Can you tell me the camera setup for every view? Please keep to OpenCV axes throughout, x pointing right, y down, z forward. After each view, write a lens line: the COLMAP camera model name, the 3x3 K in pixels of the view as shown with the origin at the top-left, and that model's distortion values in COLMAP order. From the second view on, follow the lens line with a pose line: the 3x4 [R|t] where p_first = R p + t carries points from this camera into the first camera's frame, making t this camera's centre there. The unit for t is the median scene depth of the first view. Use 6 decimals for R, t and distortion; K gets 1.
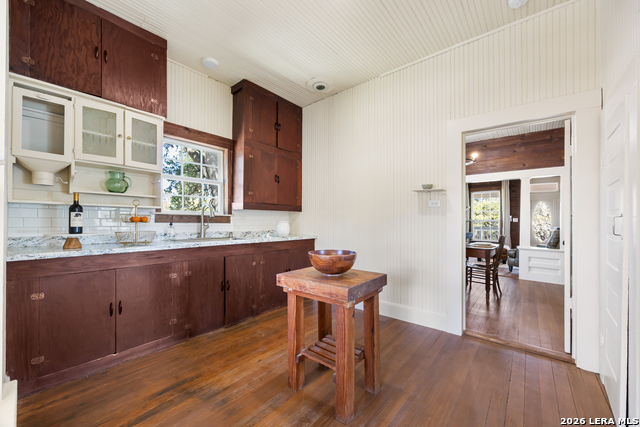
lens RADIAL K [[247.9, 0, 325.3], [0, 247.9, 218.8], [0, 0, 1]] dist [-0.005910, 0.001276]
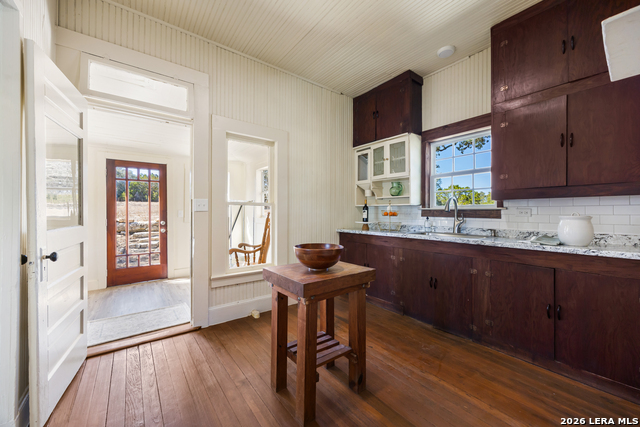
lens RADIAL K [[247.9, 0, 316.9], [0, 247.9, 212.3], [0, 0, 1]] dist [-0.005910, 0.001276]
pose [[-0.239714, -0.010108, -0.970791, 0.621751], [0.000330, 0.999945, -0.010493, 0.007336], [0.970843, -0.002836, -0.239698, 0.779646]]
